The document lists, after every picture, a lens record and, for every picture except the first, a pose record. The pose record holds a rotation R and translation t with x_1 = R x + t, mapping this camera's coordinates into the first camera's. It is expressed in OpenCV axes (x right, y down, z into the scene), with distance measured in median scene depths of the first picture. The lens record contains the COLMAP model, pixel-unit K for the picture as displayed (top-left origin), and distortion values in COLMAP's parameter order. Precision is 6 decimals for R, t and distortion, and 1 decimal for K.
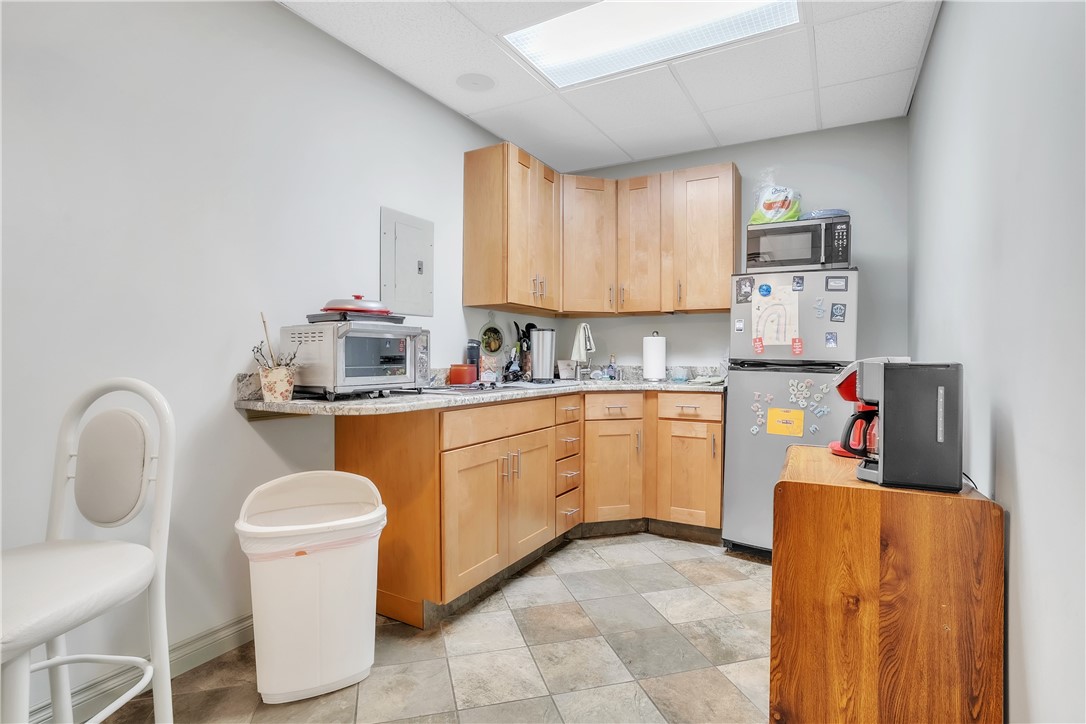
lens RADIAL K [[530.5, 0, 542.7], [0, 530.5, 362.5], [0, 0, 1]] dist [-0.044185, 0.011504]
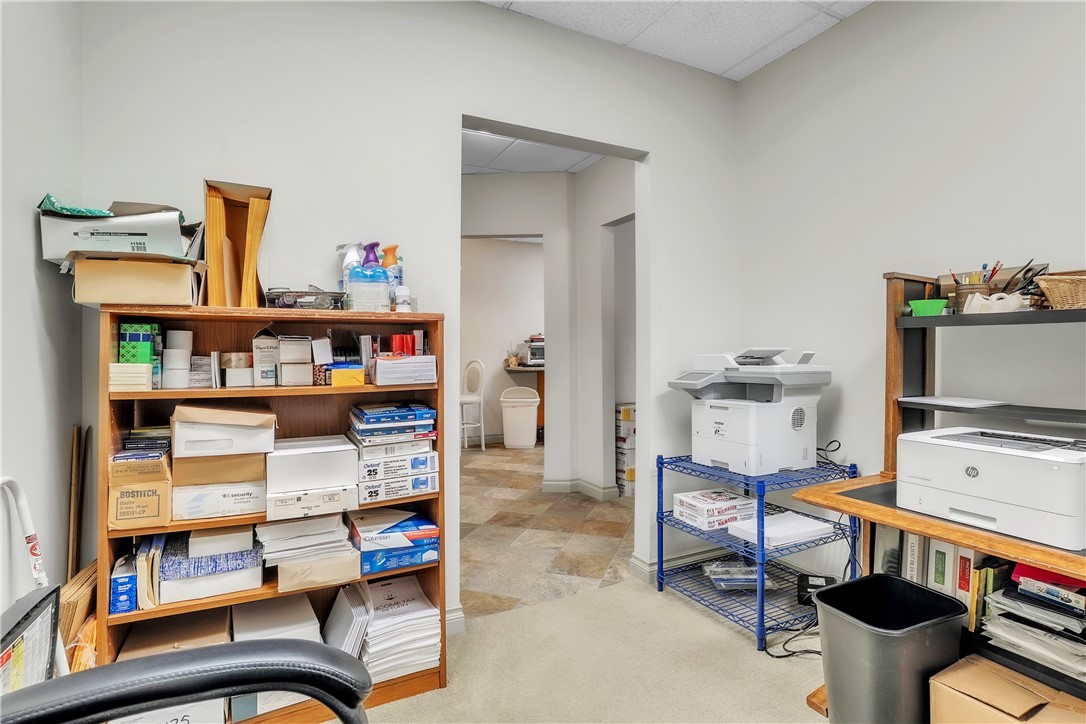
lens RADIAL K [[530.5, 0, 545.3], [0, 530.5, 359.7], [0, 0, 1]] dist [-0.044185, 0.011504]
pose [[0.827812, -0.003275, -0.560996, 1.562411], [0.006936, 0.999966, 0.004397, 0.011638], [0.560963, -0.007531, 0.827807, -1.692636]]
